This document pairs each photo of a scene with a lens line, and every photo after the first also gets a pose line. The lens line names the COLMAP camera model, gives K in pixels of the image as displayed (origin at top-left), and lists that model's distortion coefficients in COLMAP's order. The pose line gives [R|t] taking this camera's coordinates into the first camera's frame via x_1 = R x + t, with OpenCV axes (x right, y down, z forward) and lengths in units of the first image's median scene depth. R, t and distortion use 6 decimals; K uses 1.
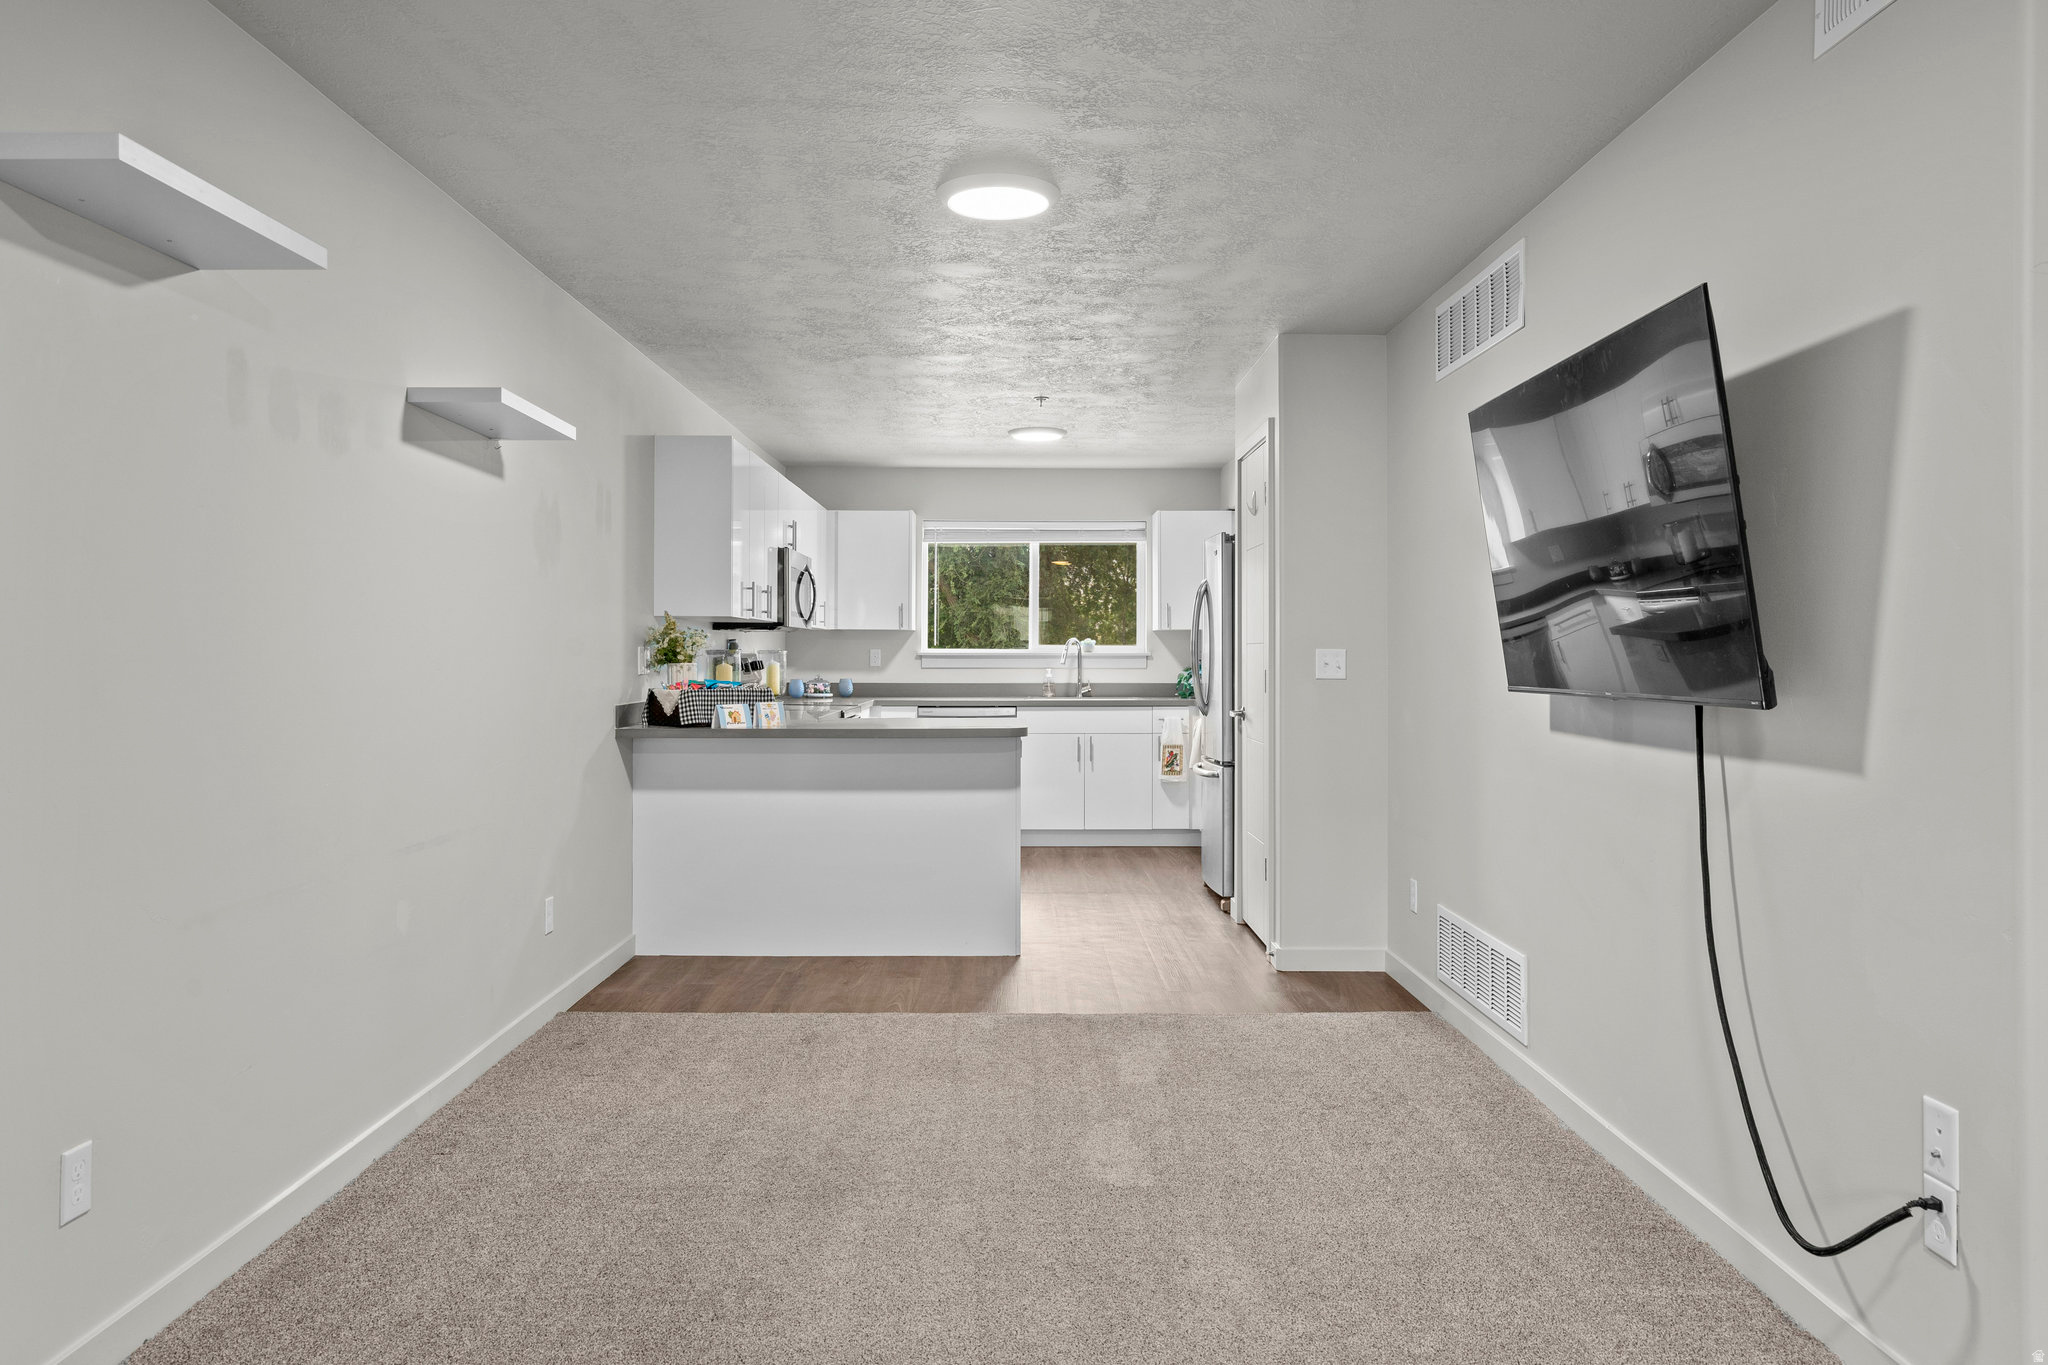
lens RADIAL K [[1410.1, 0, 1024.6], [0, 1410.1, 643.3], [0, 0, 1]] dist [0.003584, 0.003451]
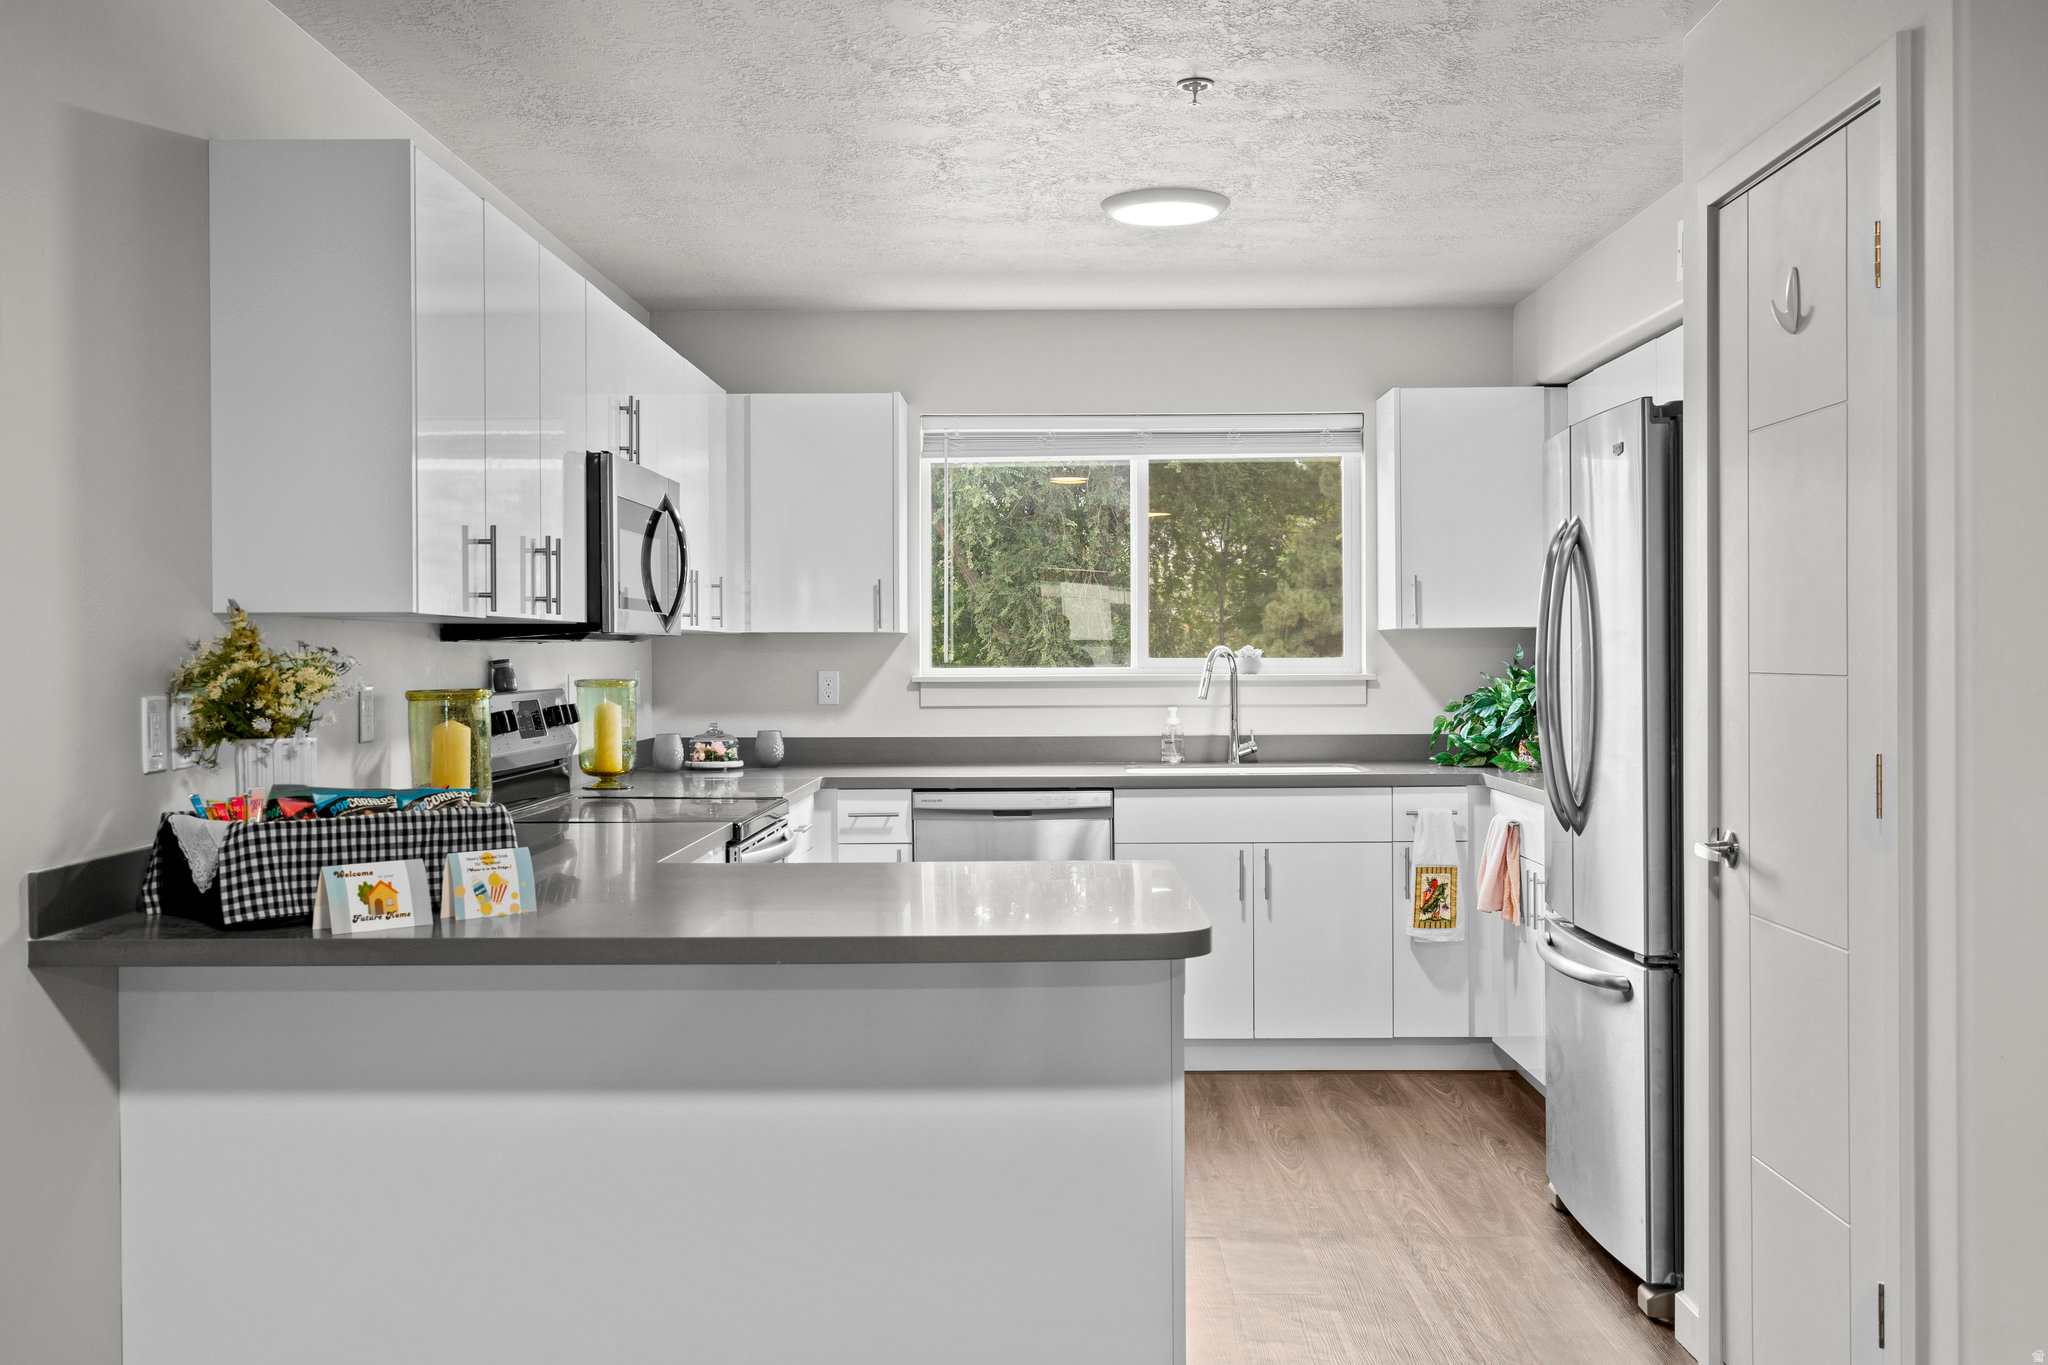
lens RADIAL K [[1940.3, 0, 1024.0], [0, 1940.3, 682.5], [0, 0, 1]] dist [0.003117, 0.002035]
pose [[0.999691, -0.006039, -0.024131, -0.025747], [0.006599, 0.999709, 0.023201, -0.009693], [0.023984, -0.023353, 0.999440, 0.413337]]
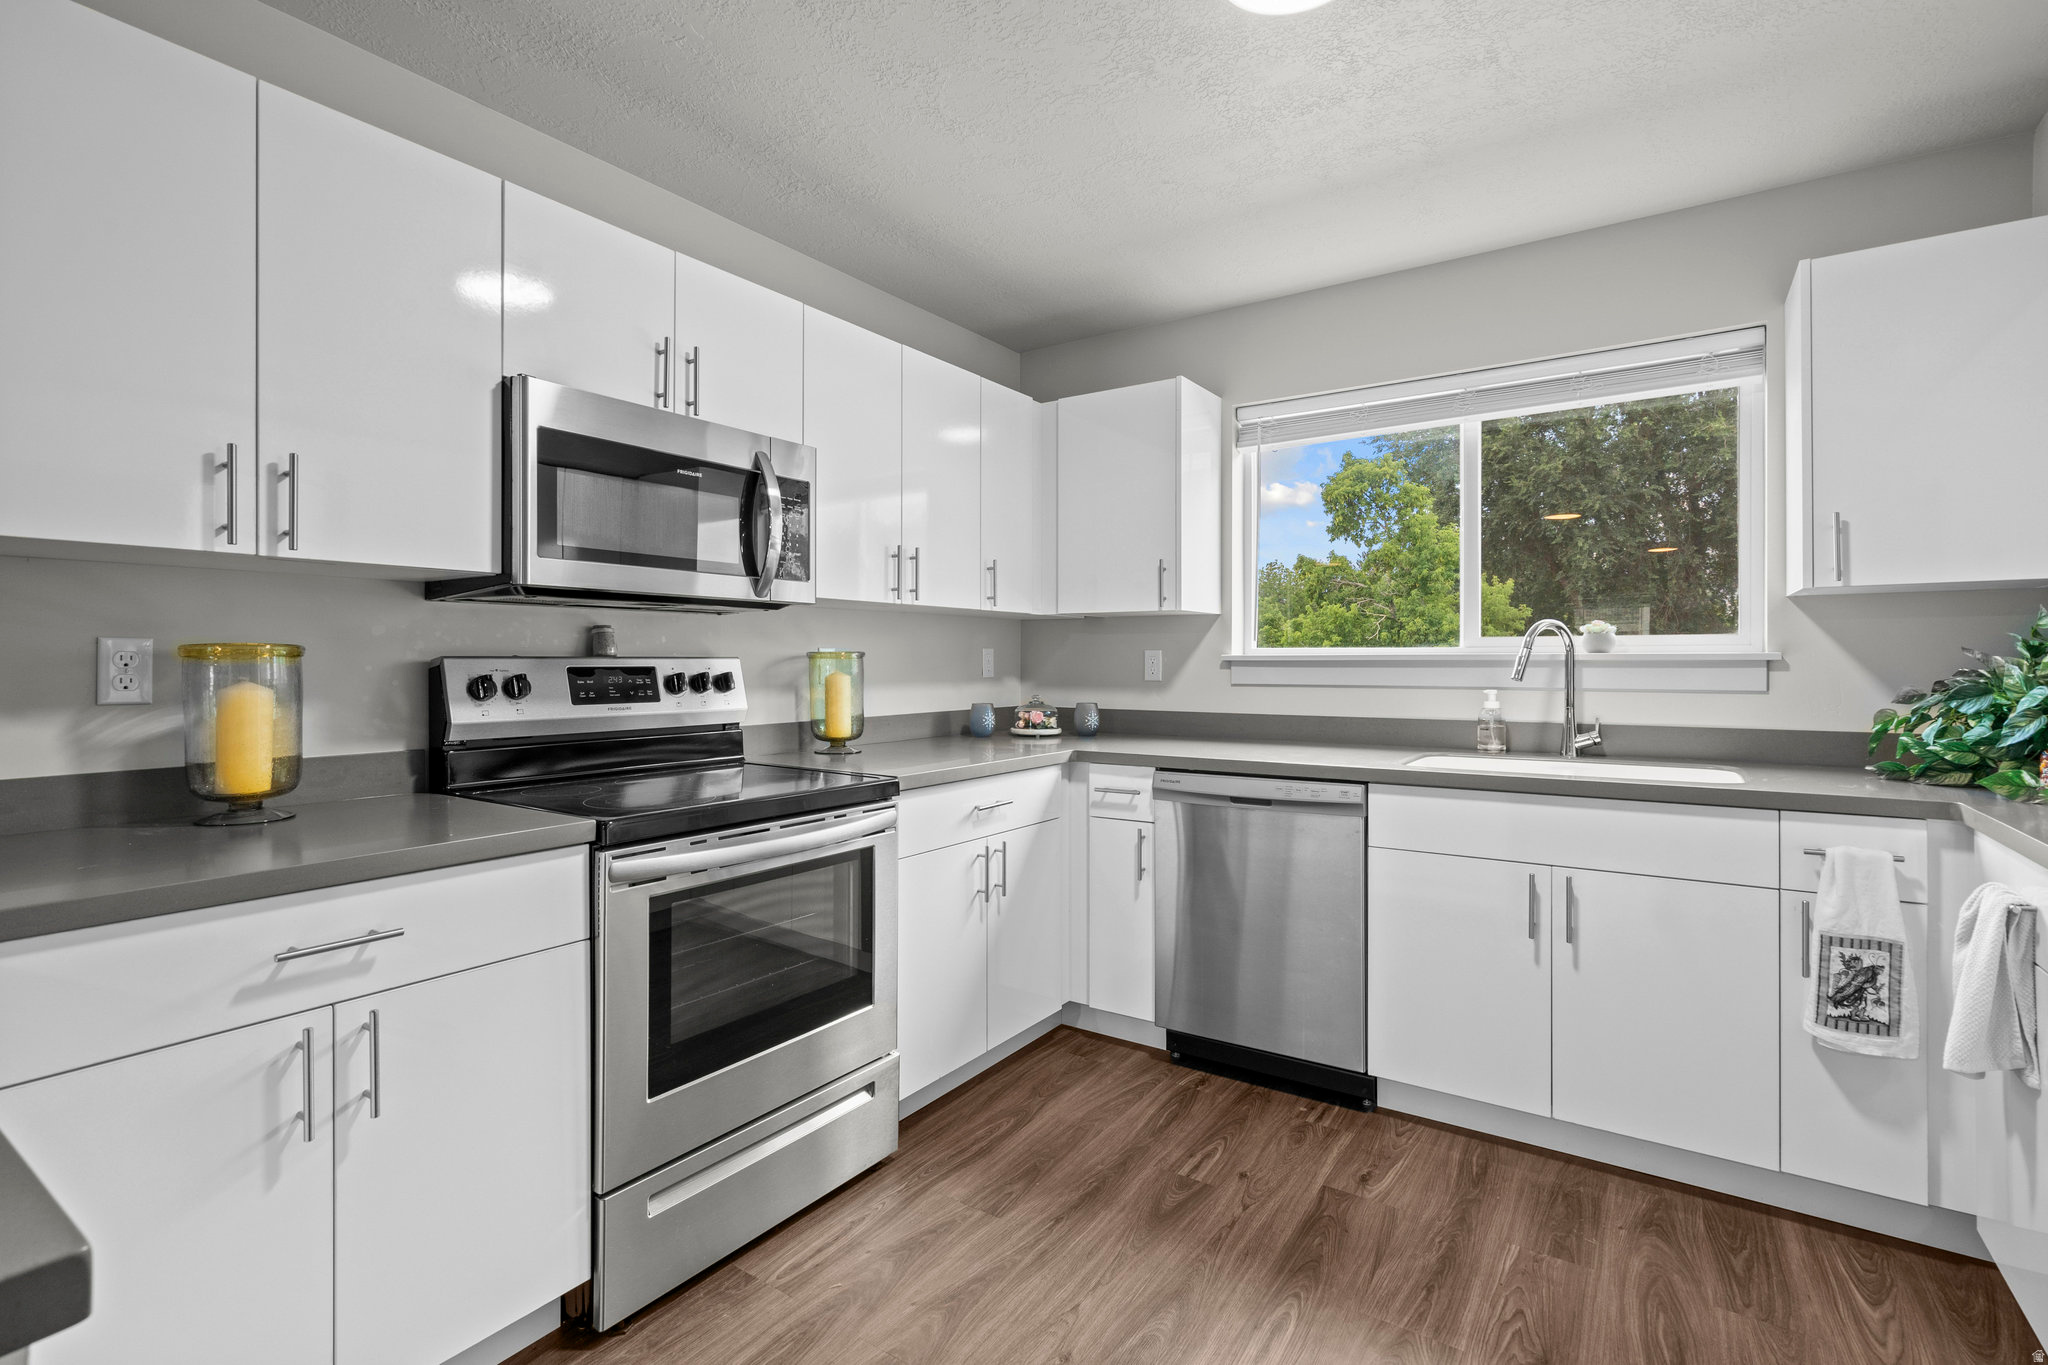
lens RADIAL K [[940.0, 0, 1031.0], [0, 940.0, 661.6], [0, 0, 1]] dist [-0.002555, 0.000640]
pose [[0.822609, -0.001698, -0.568605, 0.089802], [0.006654, 0.999956, 0.006641, 0.008273], [0.568569, -0.009247, 0.822584, 0.901842]]
